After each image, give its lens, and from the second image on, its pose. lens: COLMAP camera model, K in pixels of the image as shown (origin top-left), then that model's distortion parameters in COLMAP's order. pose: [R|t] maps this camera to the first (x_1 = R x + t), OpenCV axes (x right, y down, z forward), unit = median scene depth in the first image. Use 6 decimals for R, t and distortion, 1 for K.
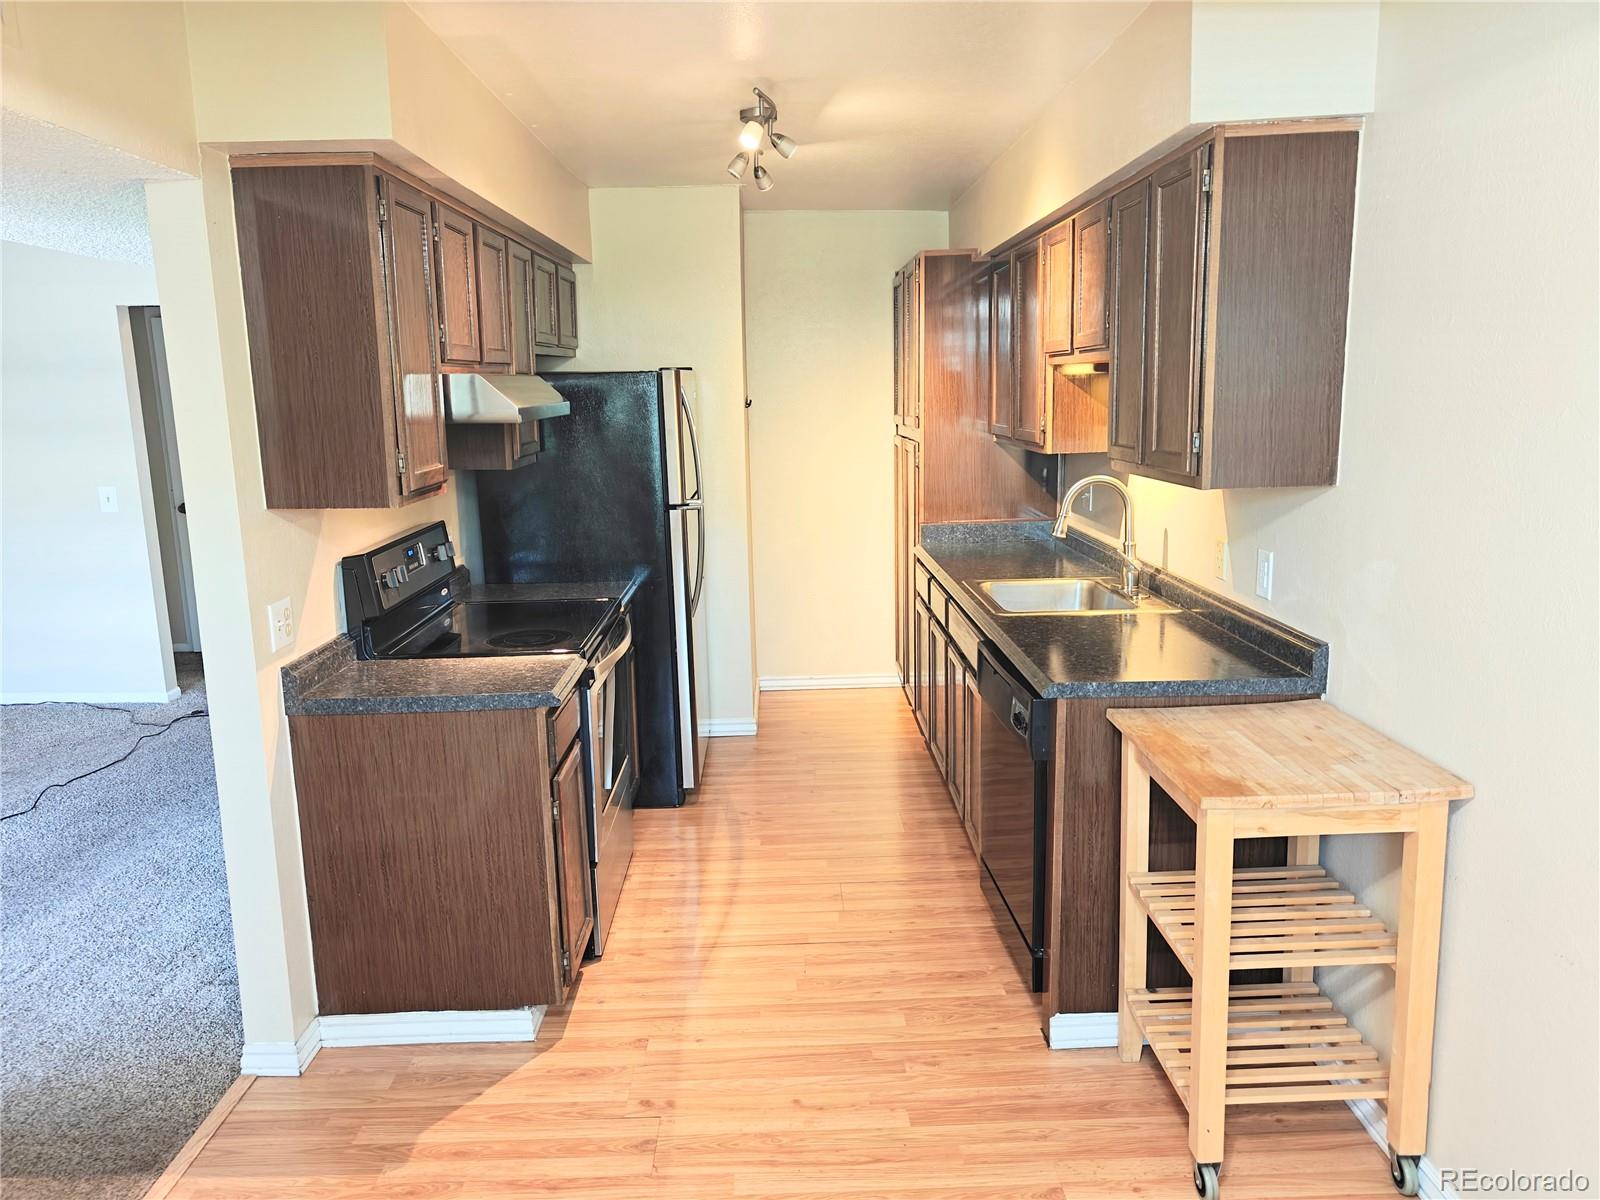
lens RADIAL K [[1132.2, 0, 778.6], [0, 1132.2, 599.2], [0, 0, 1]] dist [0.036195, -0.001040]
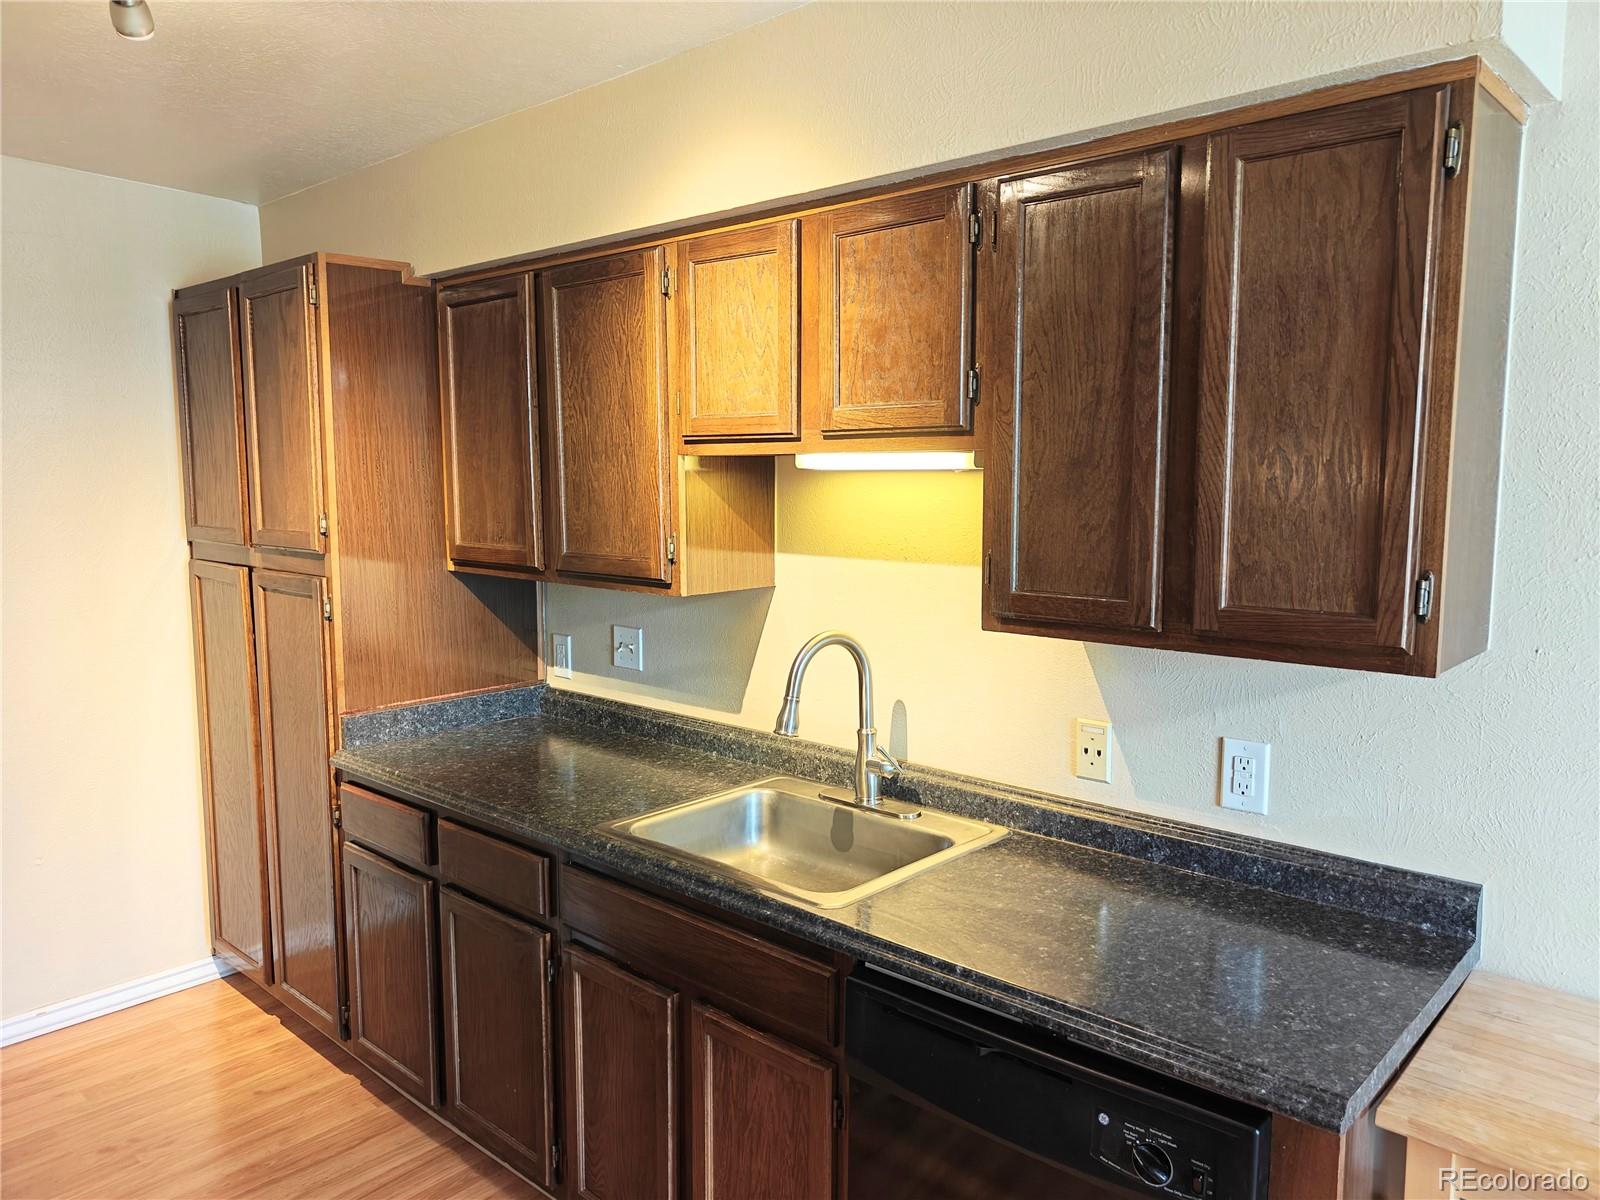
lens RADIAL K [[1132.2, 0, 778.6], [0, 1132.2, 599.2], [0, 0, 1]] dist [0.036195, -0.001040]
pose [[0.685676, -0.060346, 0.725401, -0.179070], [0.121359, 0.992087, -0.032181, -0.101077], [-0.717719, 0.110100, 0.687573, 0.543506]]
